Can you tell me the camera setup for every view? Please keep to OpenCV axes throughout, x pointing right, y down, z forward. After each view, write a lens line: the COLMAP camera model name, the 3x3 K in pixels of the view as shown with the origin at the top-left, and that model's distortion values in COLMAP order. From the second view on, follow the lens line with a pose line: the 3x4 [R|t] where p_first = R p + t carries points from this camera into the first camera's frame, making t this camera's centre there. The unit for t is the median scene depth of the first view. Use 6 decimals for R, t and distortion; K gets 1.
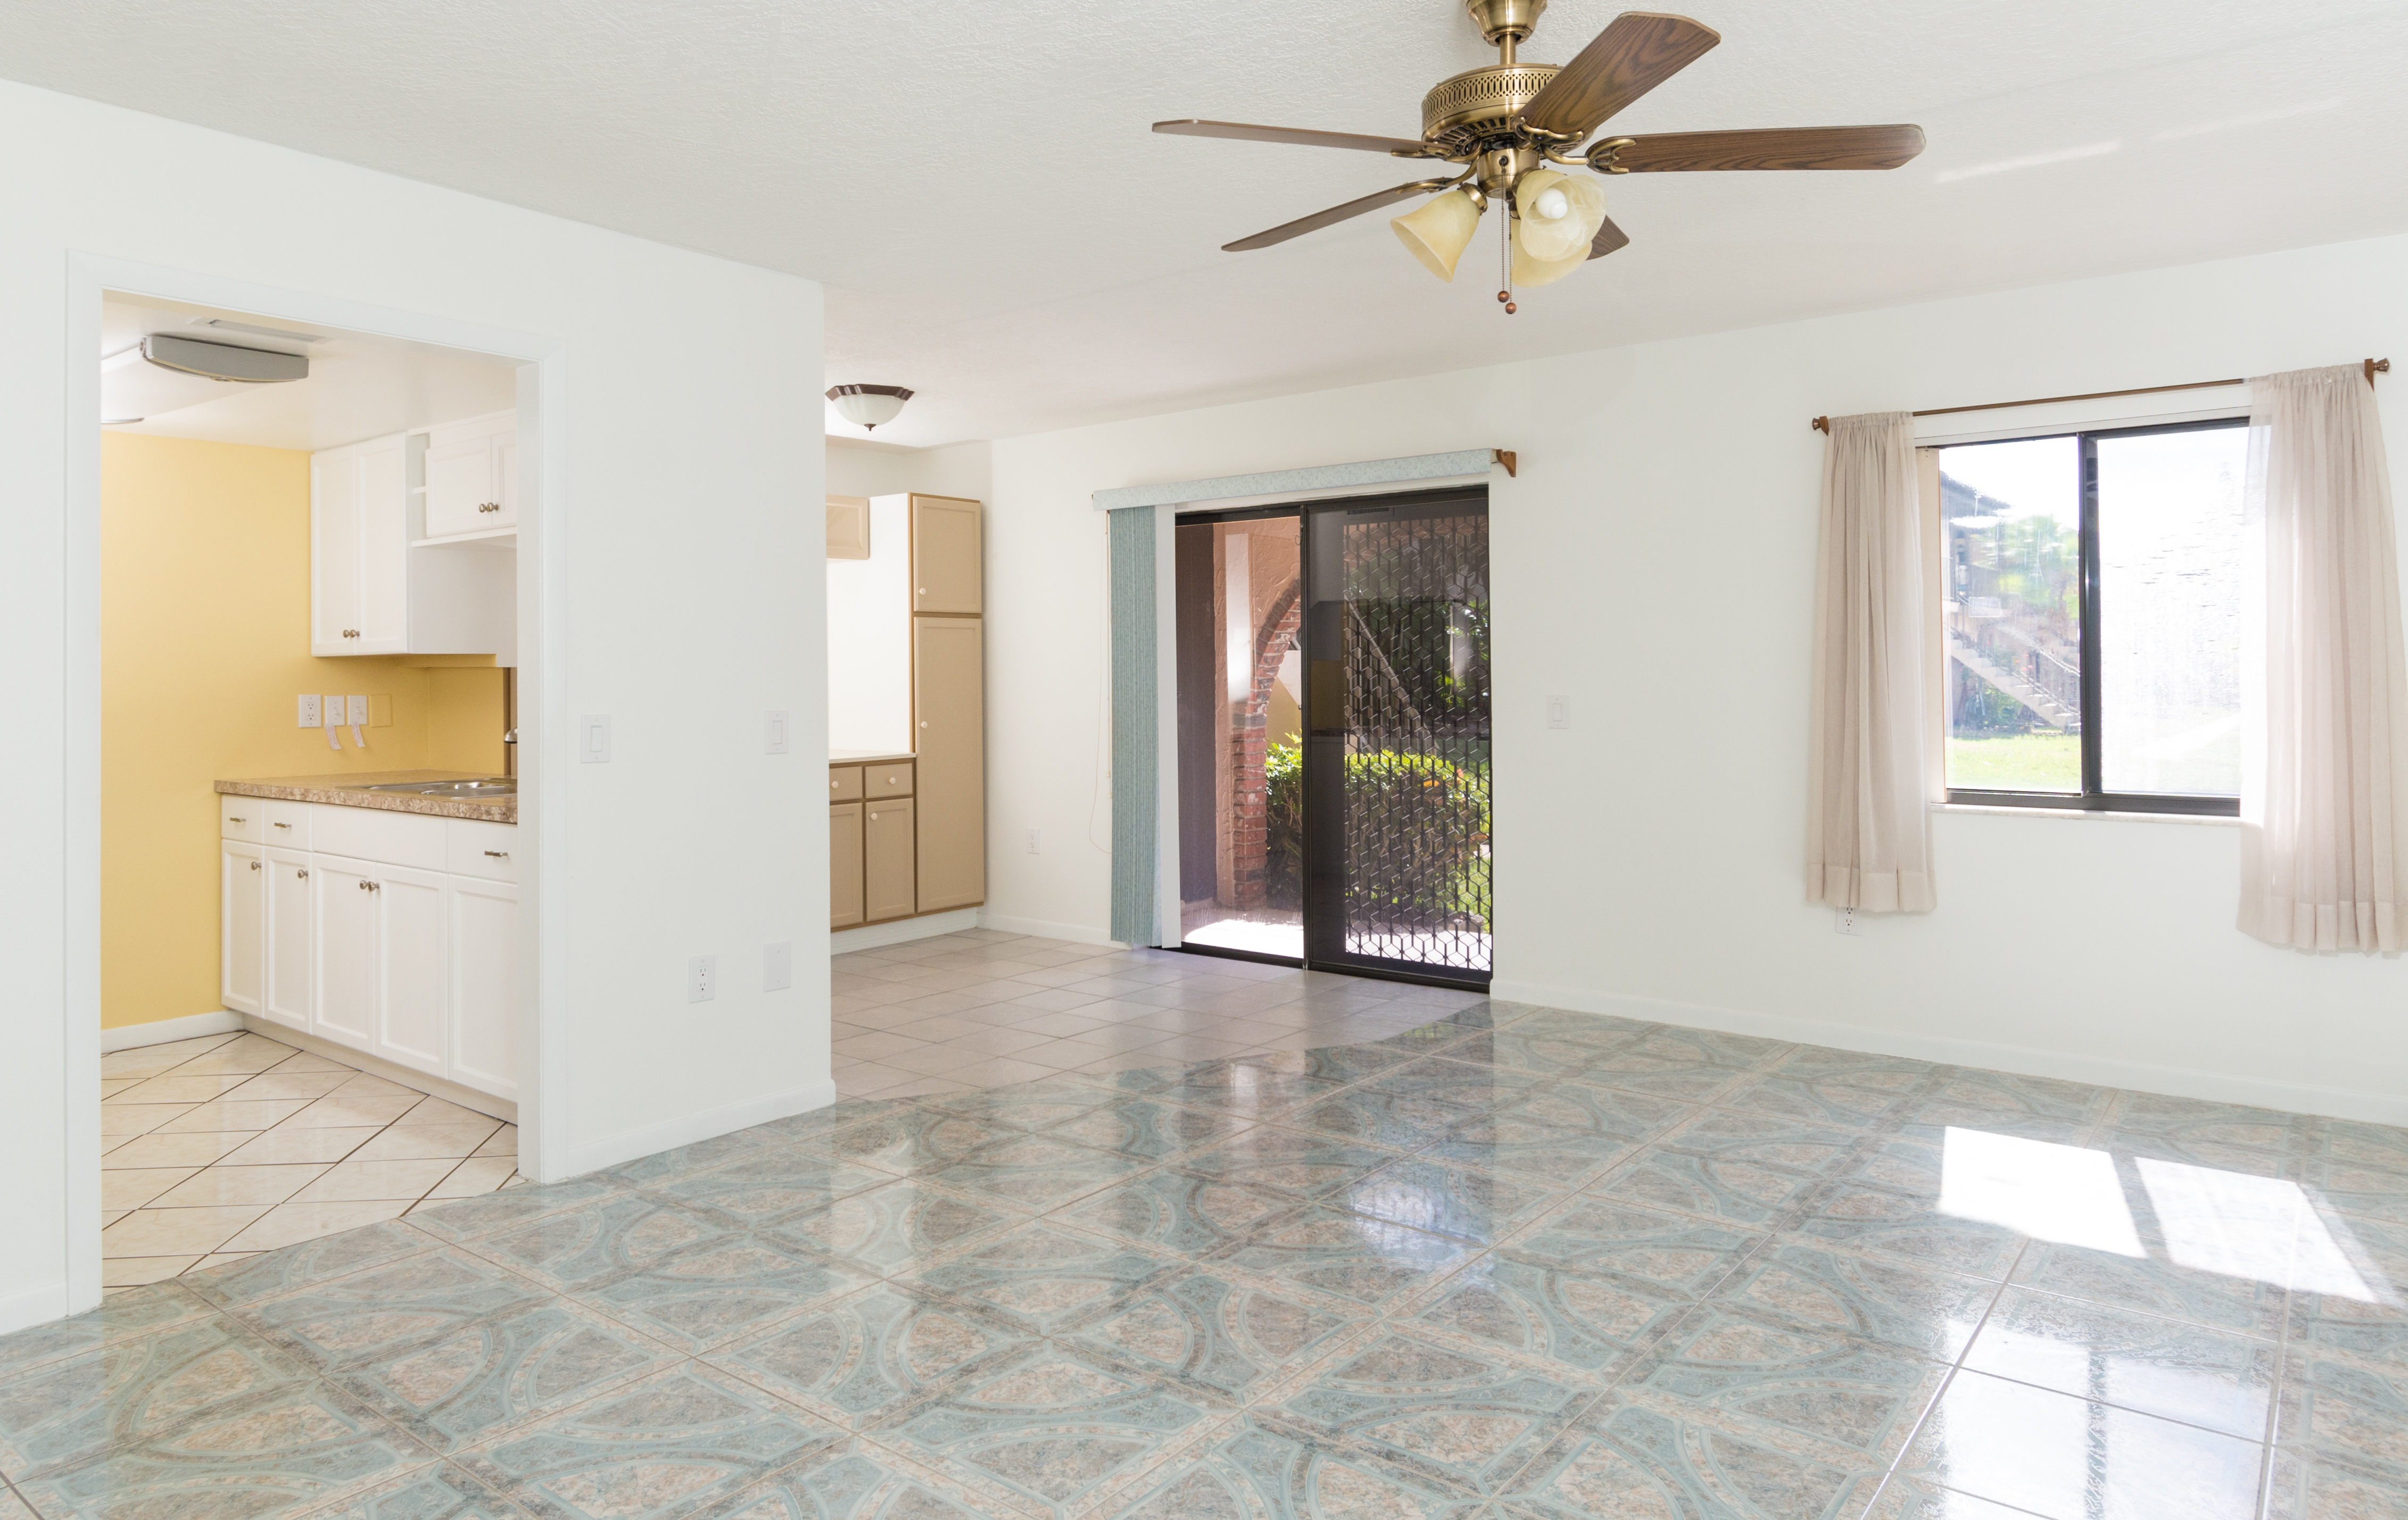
lens RADIAL K [[1500.9, 0, 1200.1], [0, 1500.9, 667.3], [0, 0, 1]] dist [-0.031176, -0.001715]
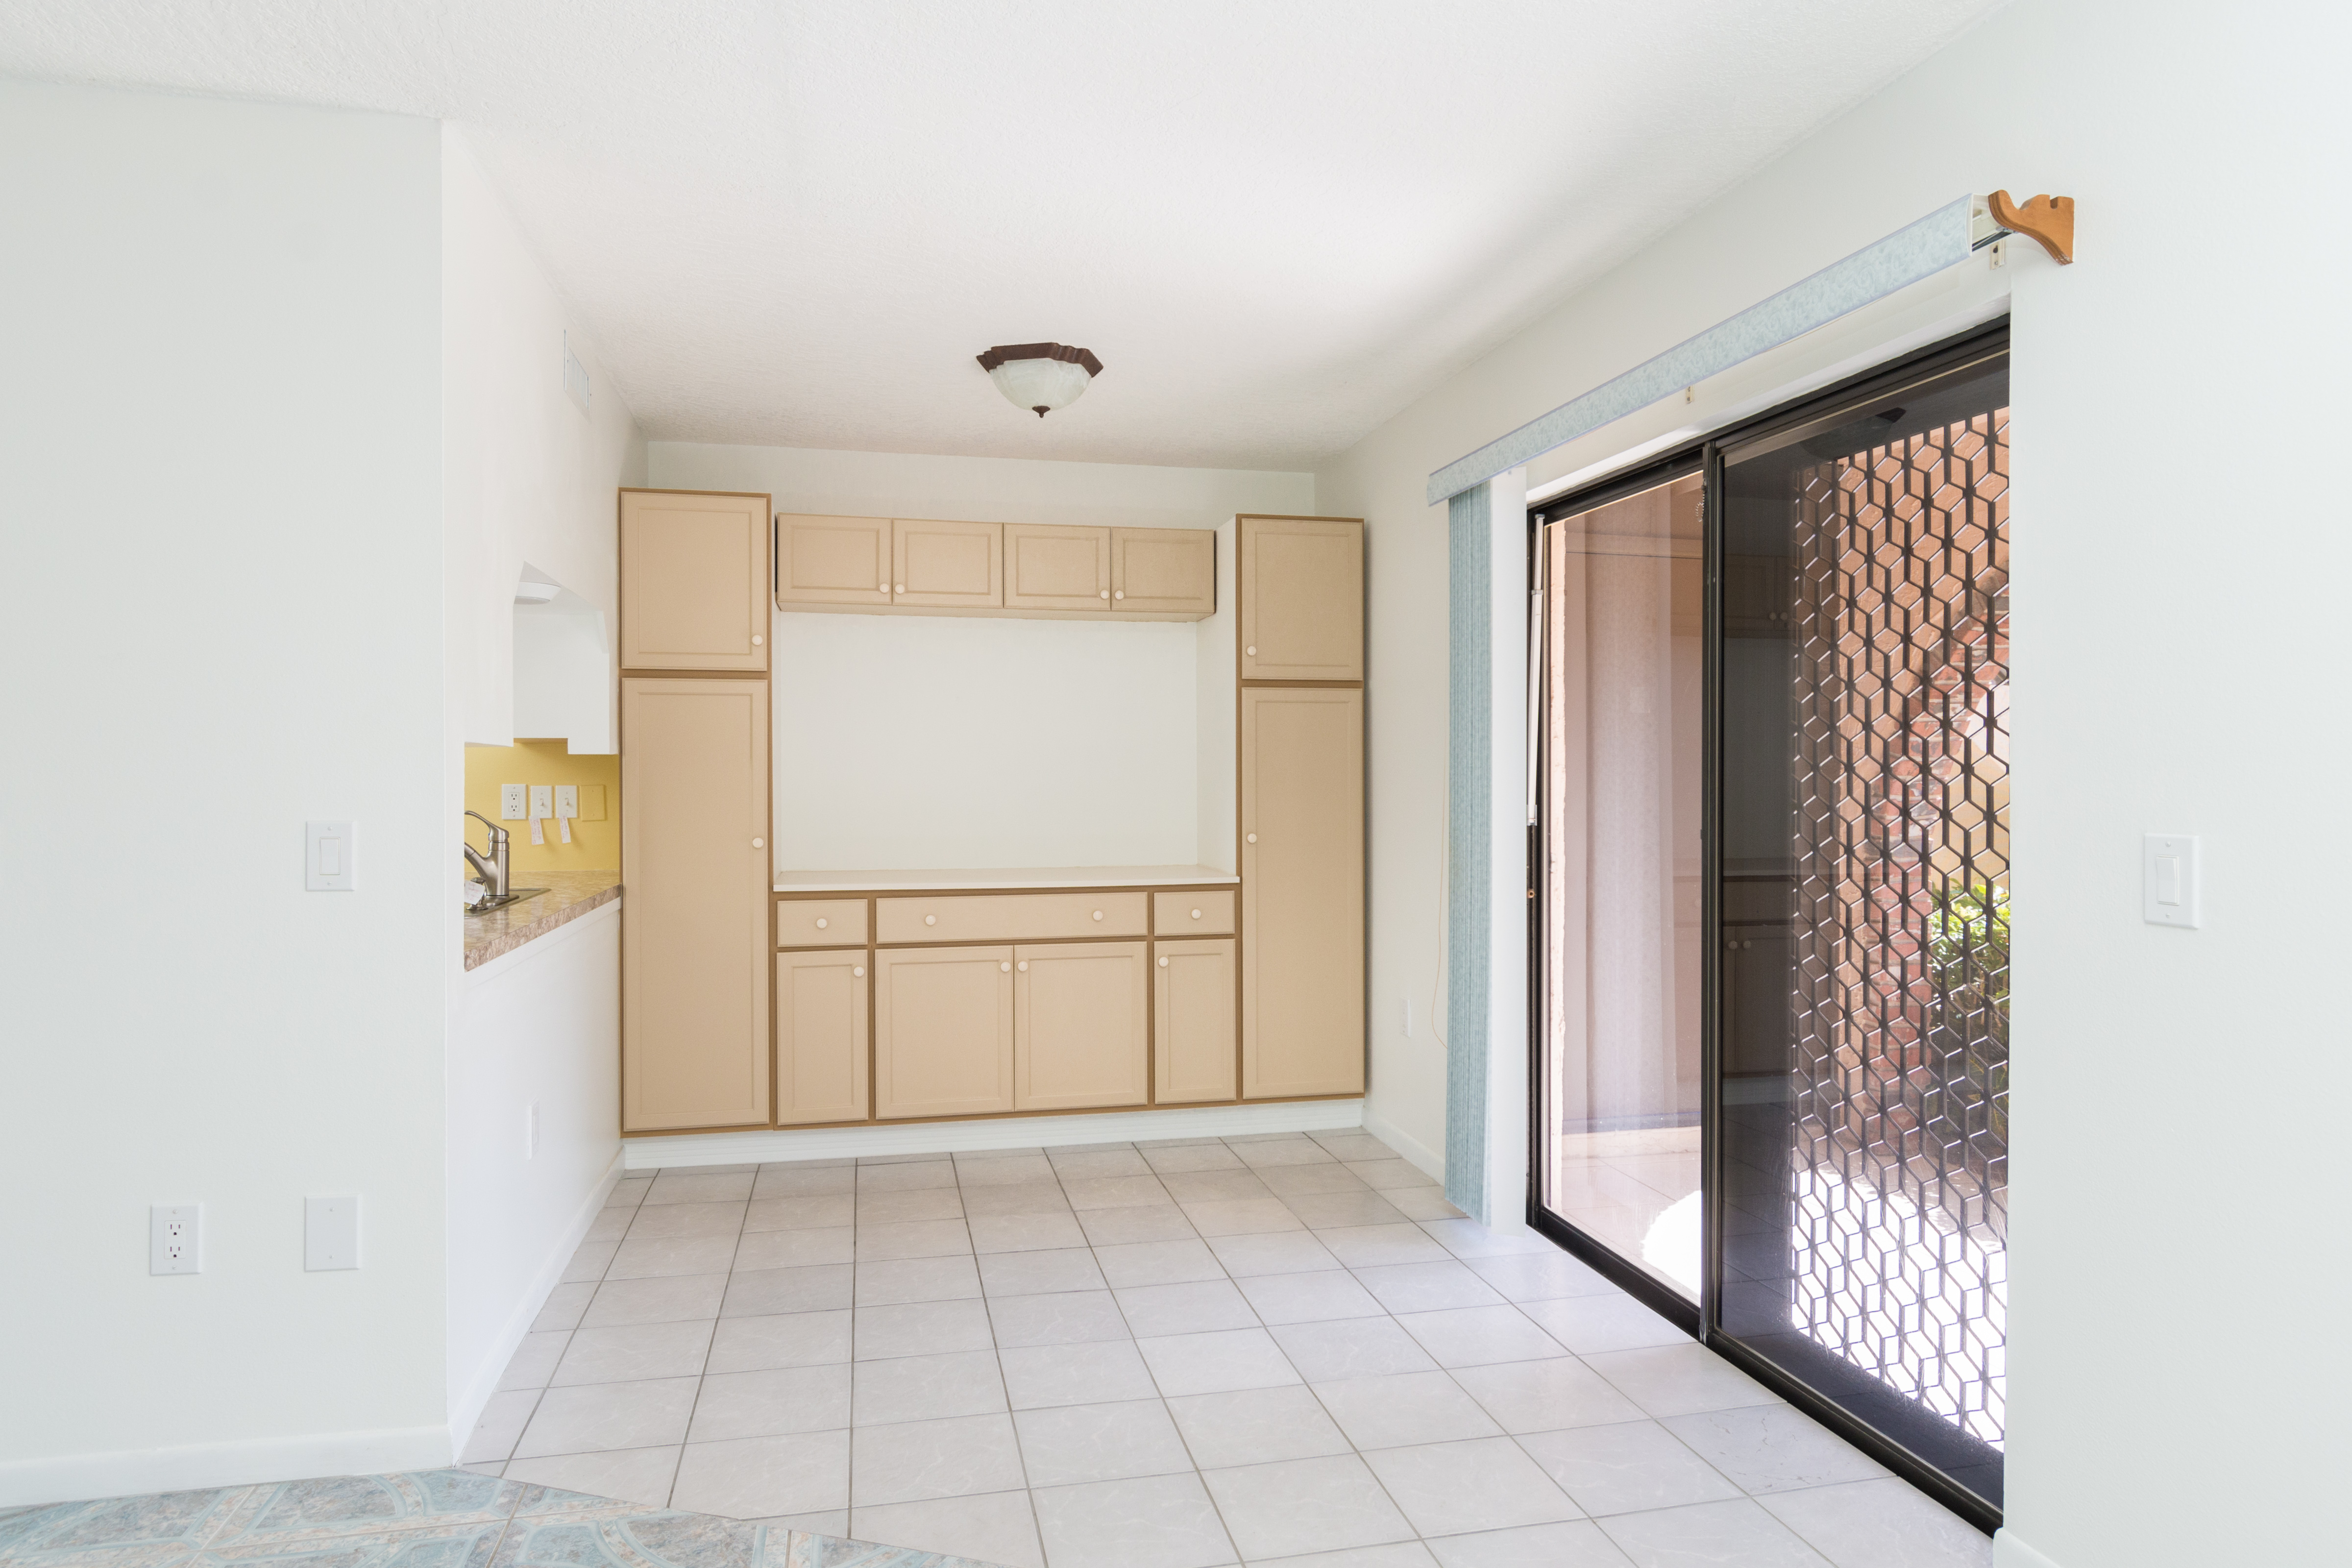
lens RADIAL K [[1400.2, 0, 1179.1], [0, 1400.2, 774.6], [0, 0, 1]] dist [-0.000034, -0.002068]
pose [[0.765728, 0.010940, -0.643072, 0.225917], [-0.004492, 0.999922, 0.011661, 0.000427], [0.643149, -0.006041, 0.765717, 0.486881]]
